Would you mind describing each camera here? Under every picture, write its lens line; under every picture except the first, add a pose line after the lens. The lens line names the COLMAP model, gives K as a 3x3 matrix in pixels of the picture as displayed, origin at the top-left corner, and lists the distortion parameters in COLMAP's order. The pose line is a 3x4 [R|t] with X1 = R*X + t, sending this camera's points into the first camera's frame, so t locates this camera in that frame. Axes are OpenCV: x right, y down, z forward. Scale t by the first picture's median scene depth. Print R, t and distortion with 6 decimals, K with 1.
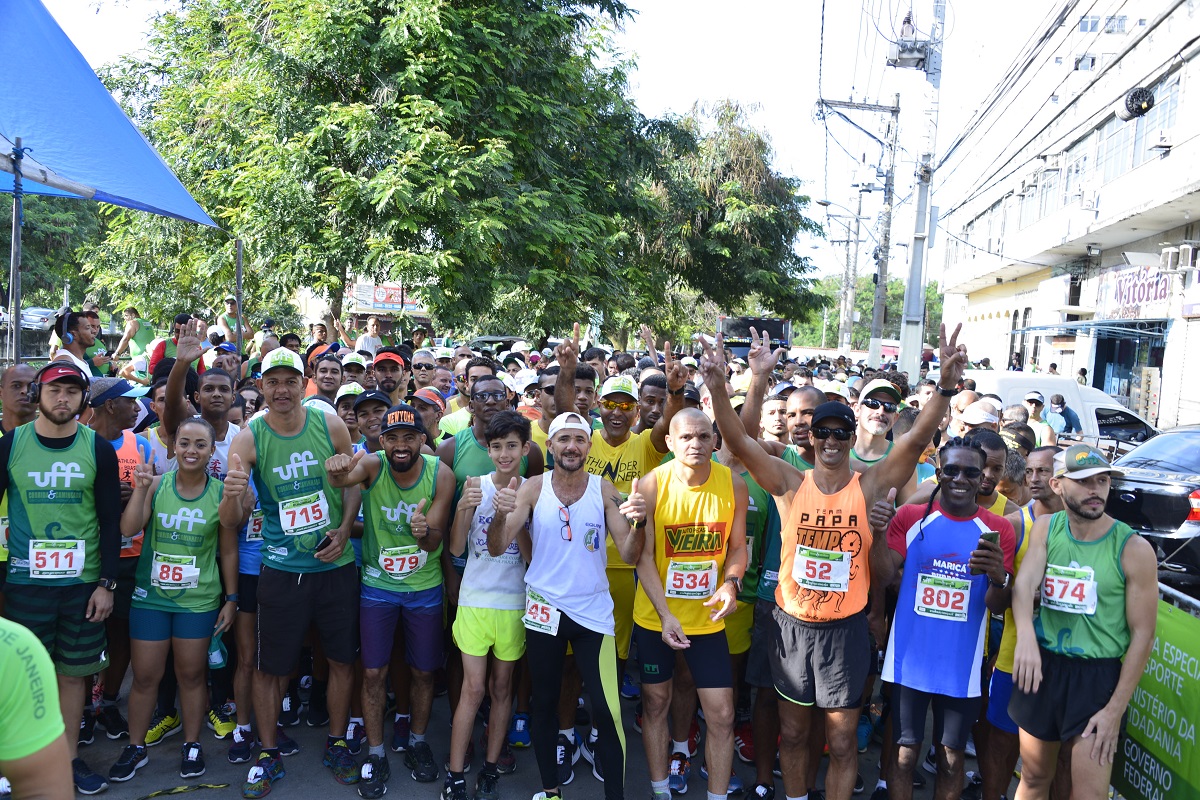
lens RADIAL K [[1081.8, 0, 600.0], [0, 1081.8, 400.0], [0, 0, 1]] dist [-0.017816, -0.011790]
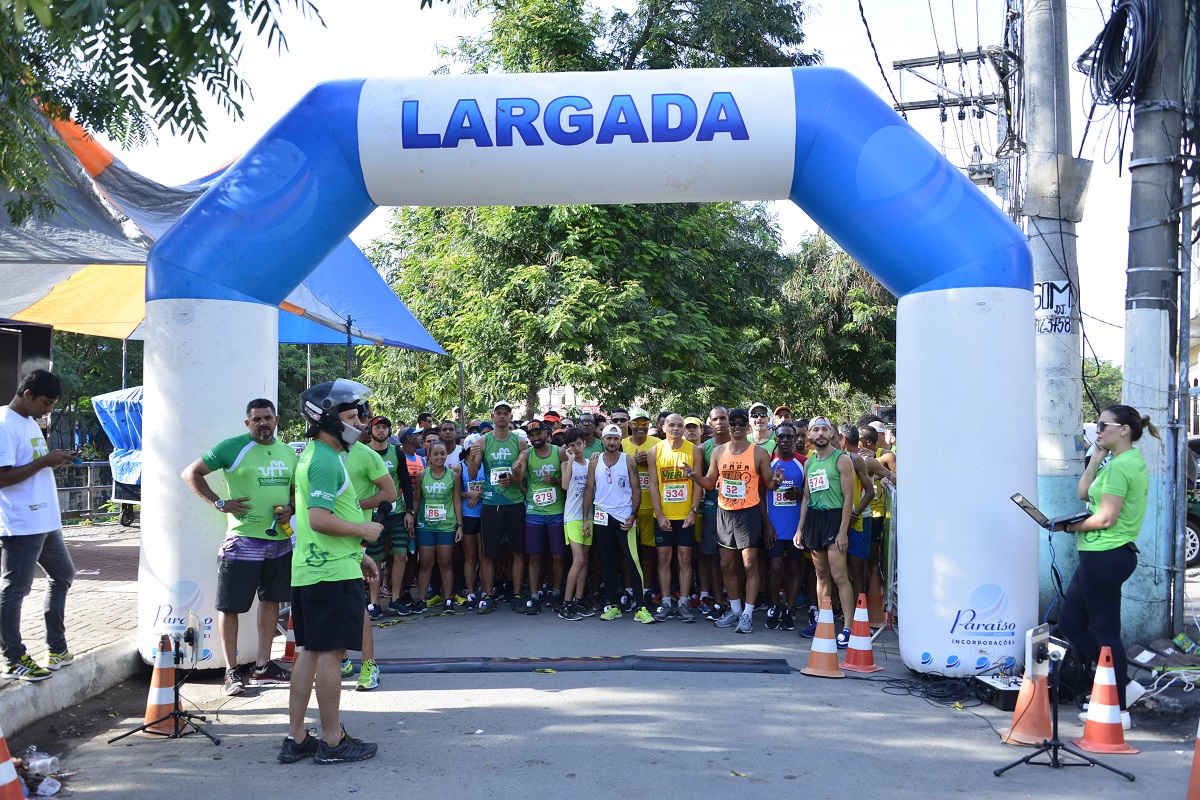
lens RADIAL K [[1081.8, 0, 600.0], [0, 1081.8, 400.0], [0, 0, 1]] dist [-0.017816, -0.011790]
pose [[0.979577, -0.067627, -0.189356, 0.119056], [0.047406, 0.992871, -0.109357, 0.065498], [0.195402, 0.098146, 0.975800, -0.368415]]
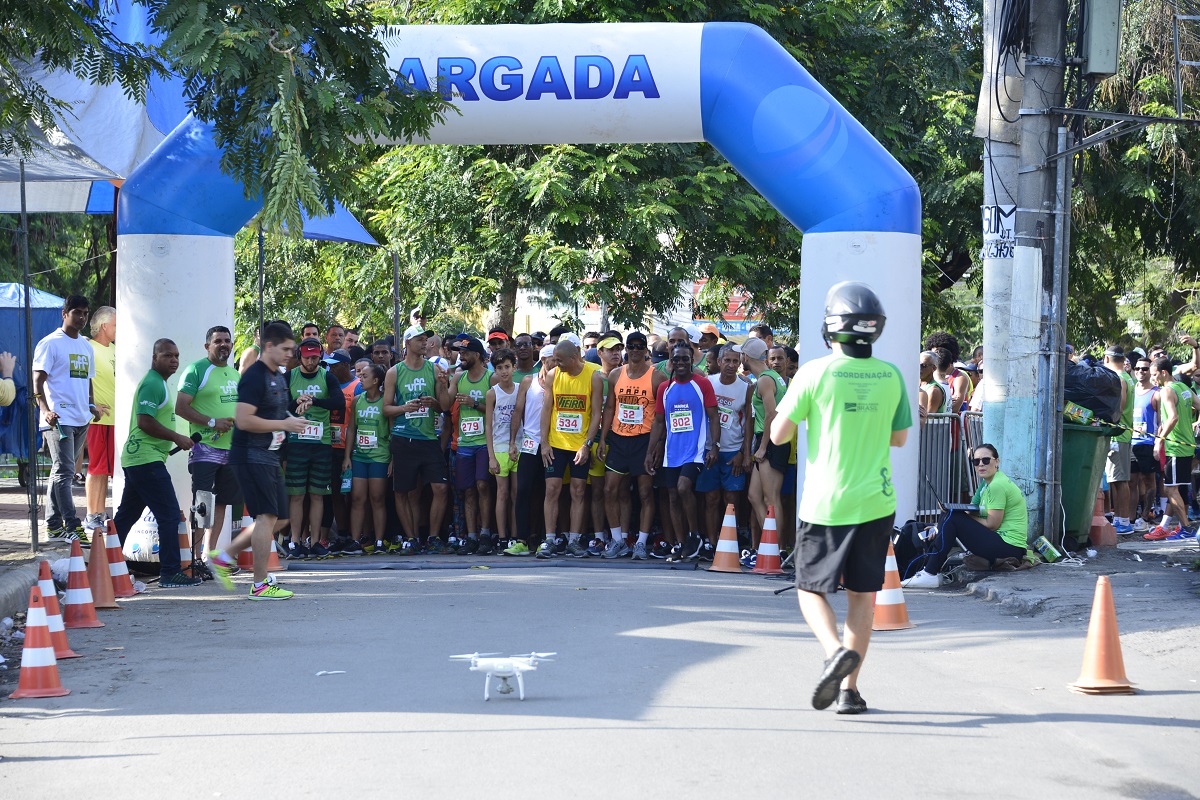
lens RADIAL K [[3266.1, 0, 600.0], [0, 3266.1, 400.0], [0, 0, 1]] dist [-0.036075, 0.146155]
pose [[0.967571, -0.052594, -0.247065, 0.500253], [0.037044, 0.997053, -0.067173, 0.170502], [0.249870, 0.055842, 0.966668, -1.582848]]
